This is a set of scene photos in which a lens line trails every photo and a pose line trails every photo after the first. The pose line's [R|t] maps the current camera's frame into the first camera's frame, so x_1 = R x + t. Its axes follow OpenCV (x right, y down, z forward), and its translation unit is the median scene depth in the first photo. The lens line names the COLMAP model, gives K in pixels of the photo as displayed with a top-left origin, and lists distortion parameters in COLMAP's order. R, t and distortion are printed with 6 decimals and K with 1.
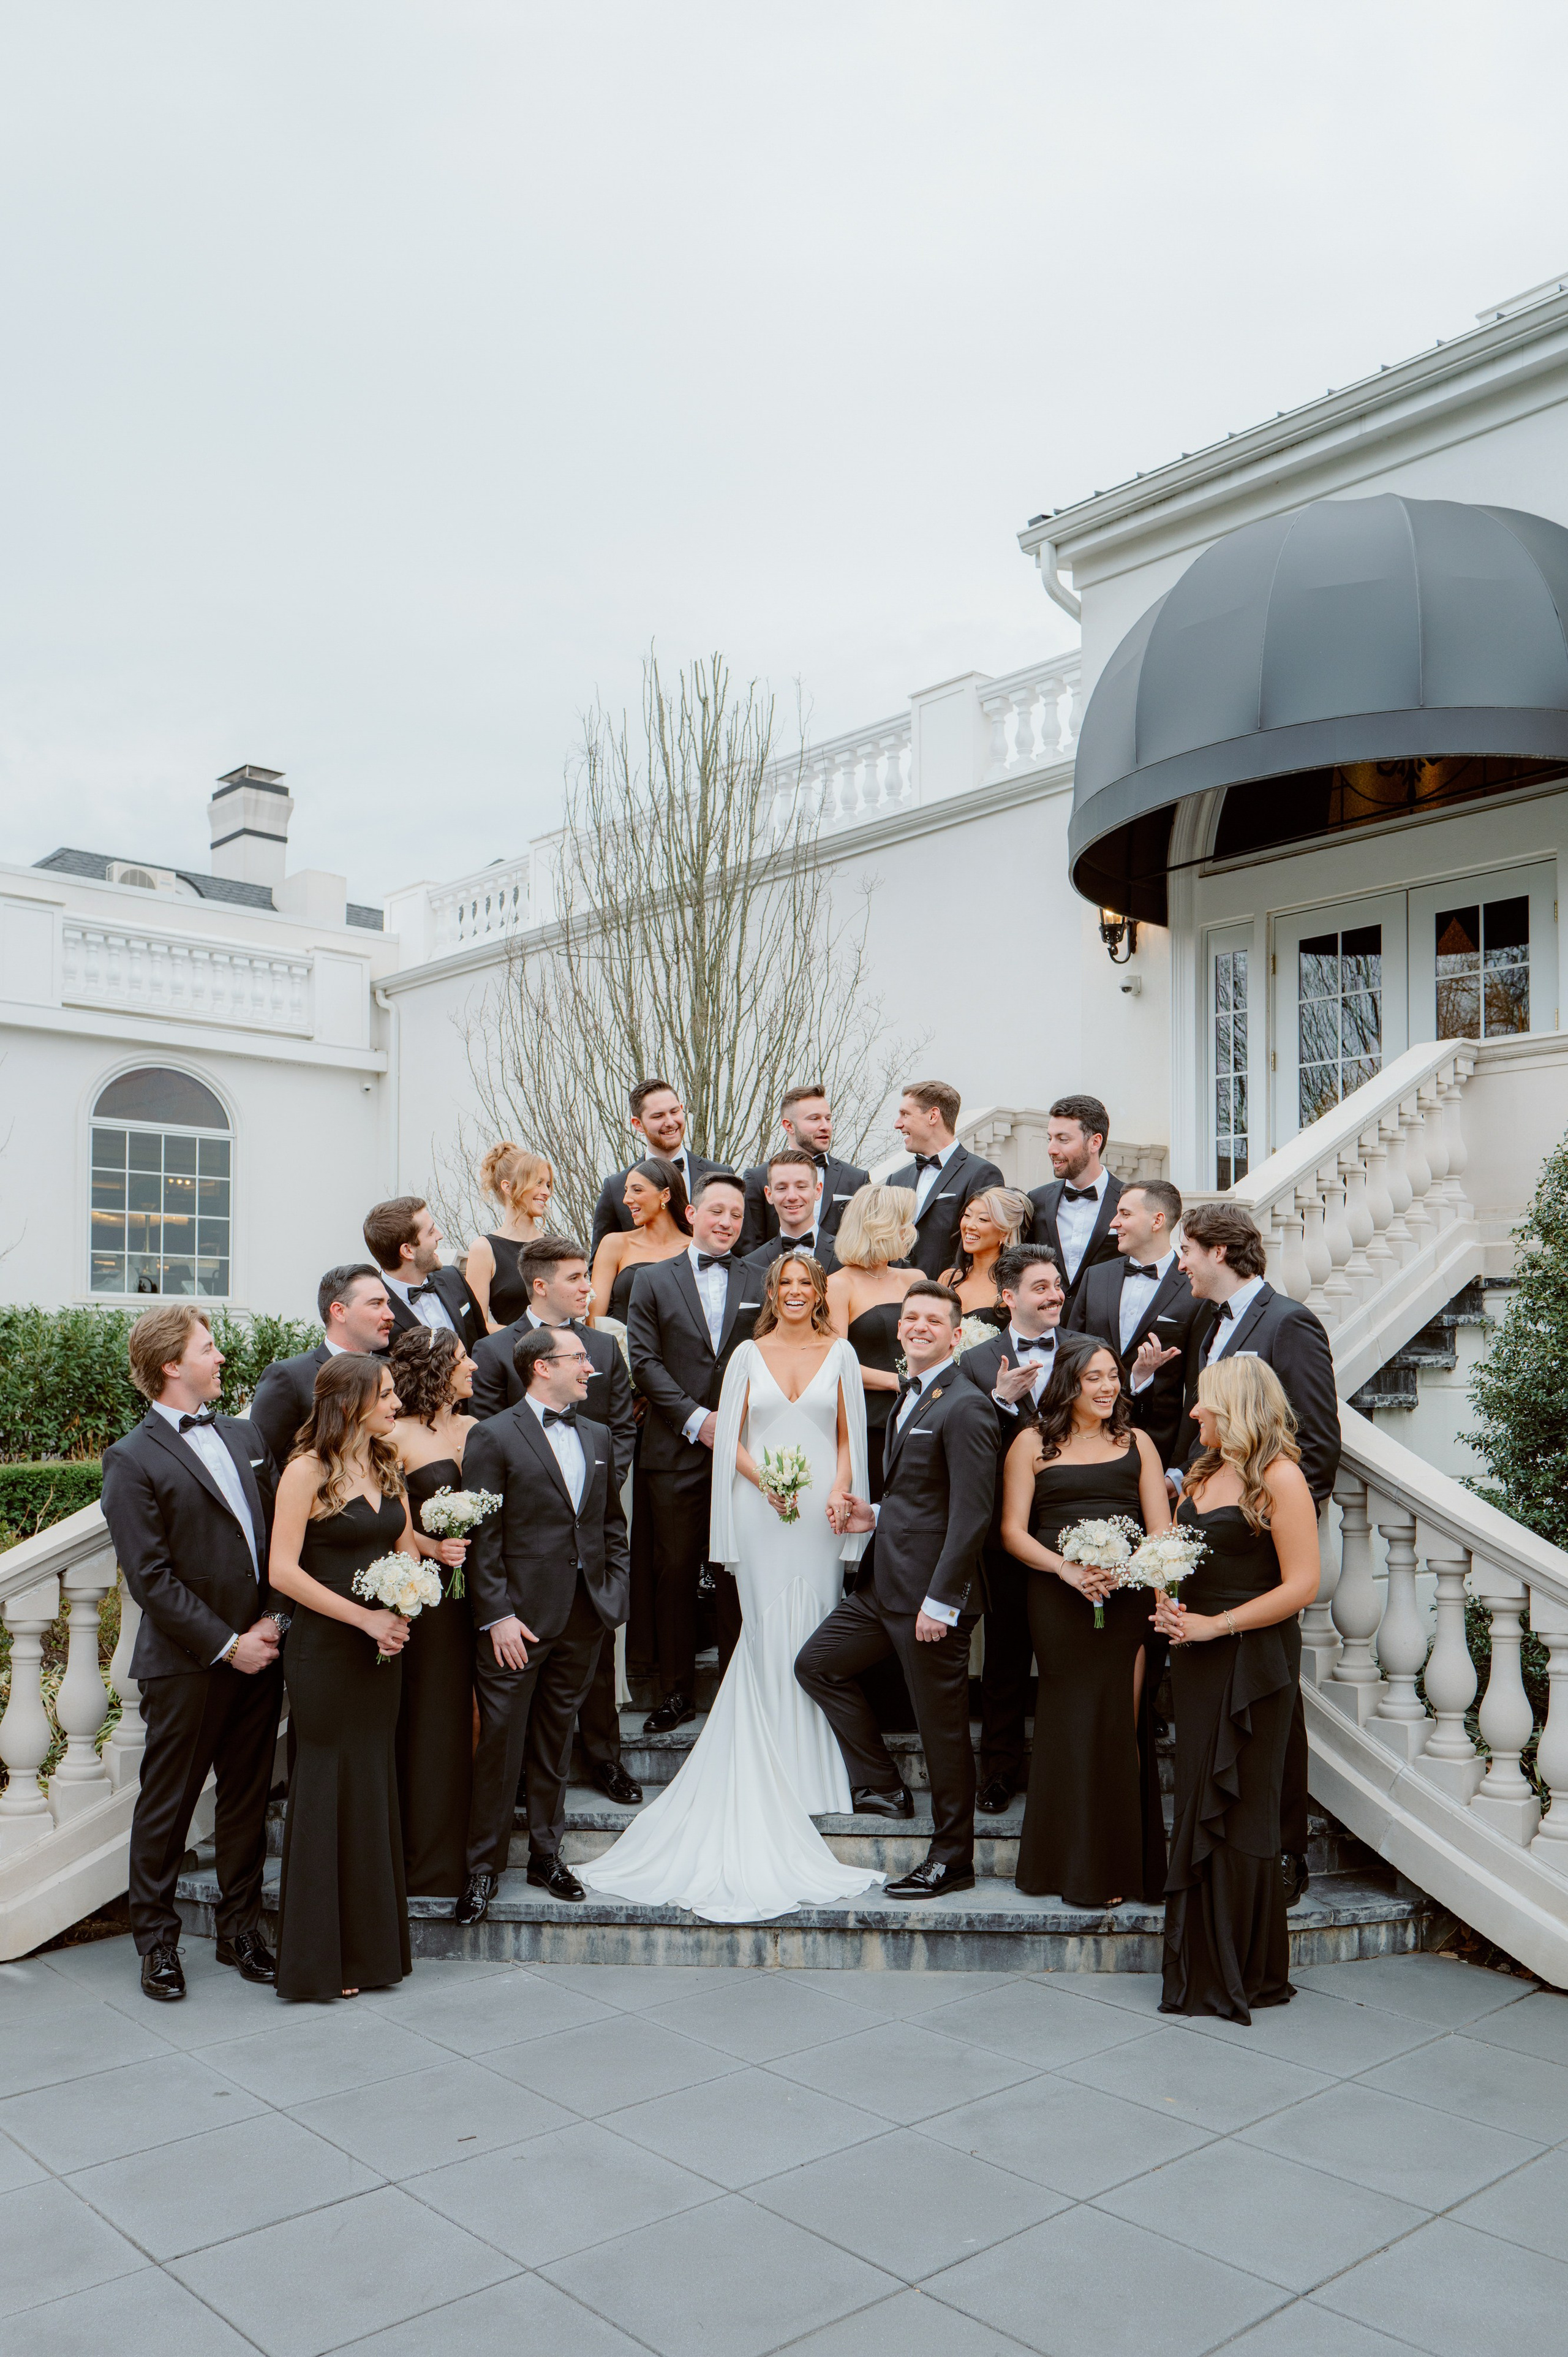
lens RADIAL K [[1854.2, 0, 771.7], [0, 1854.2, 1382.1], [0, 0, 1]] dist [-0.006736, 0.007573]
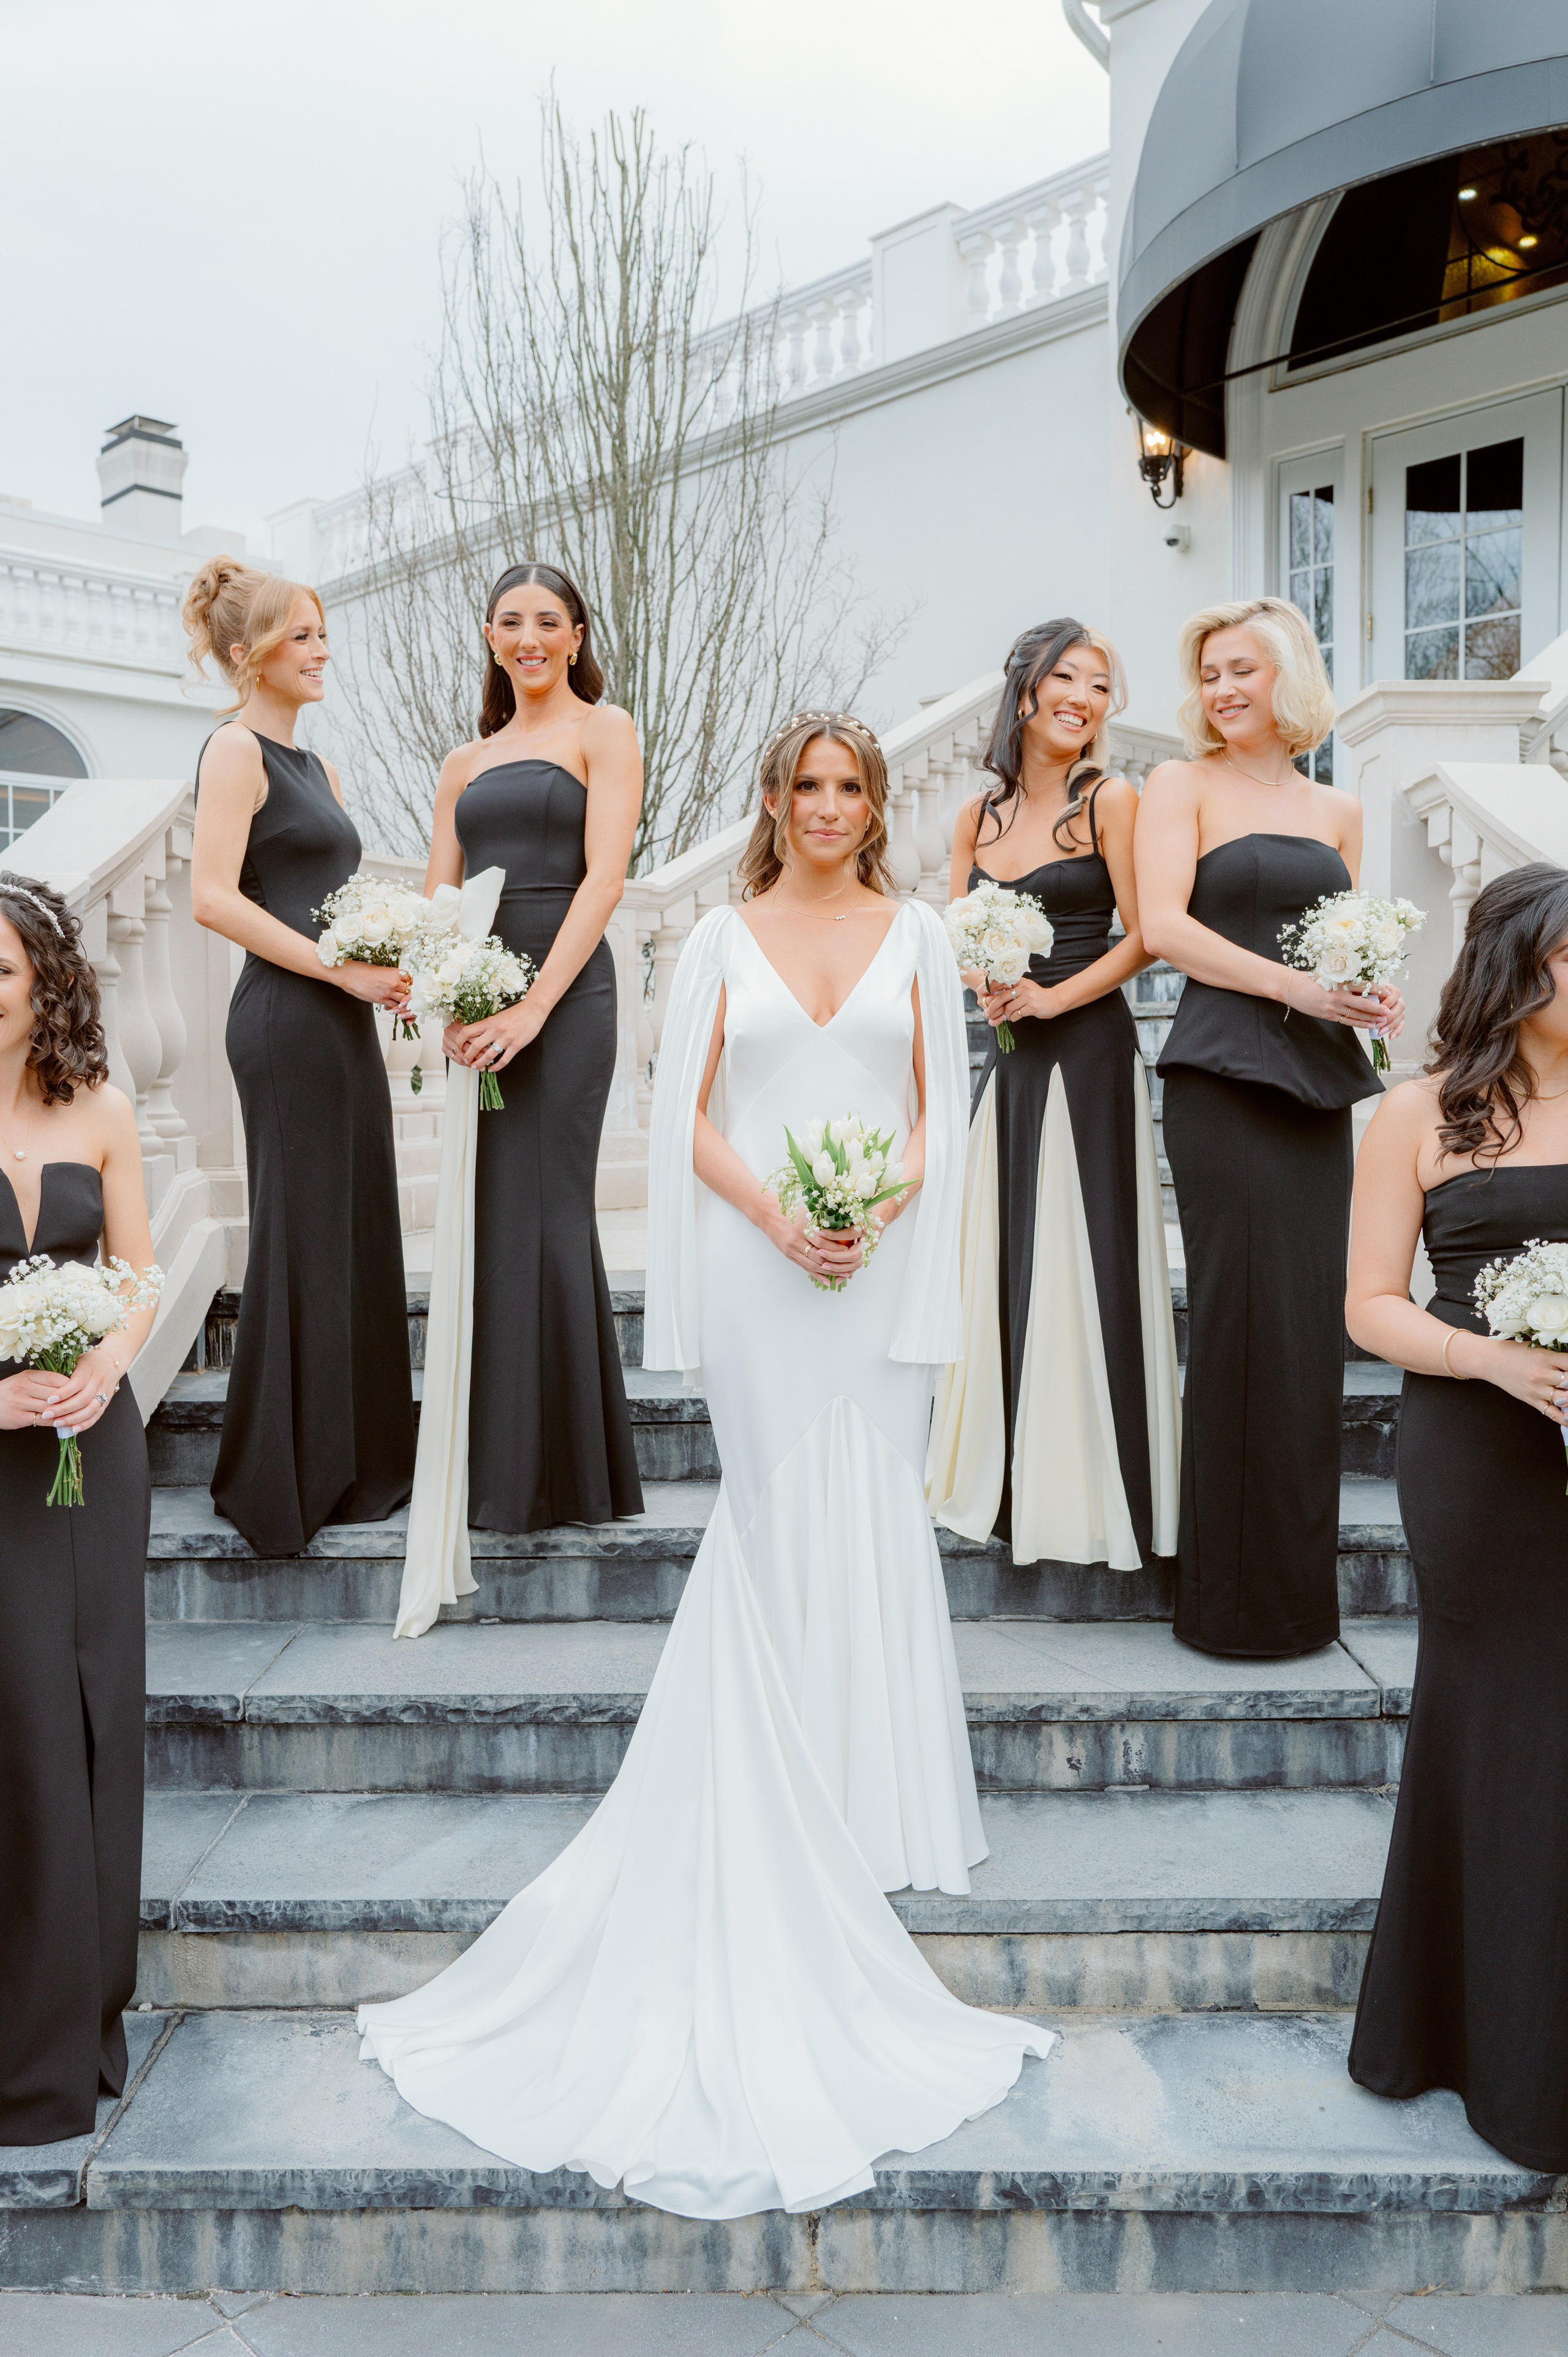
lens RADIAL K [[1800.2, 0, 797.8], [0, 1800.2, 1166.8], [0, 0, 1]] dist [-0.017785, 0.039077]
pose [[0.998477, -0.010731, 0.054107, -0.011177], [0.008016, 0.998710, 0.050150, 0.012589], [-0.054576, -0.049640, 0.997275, 0.296958]]
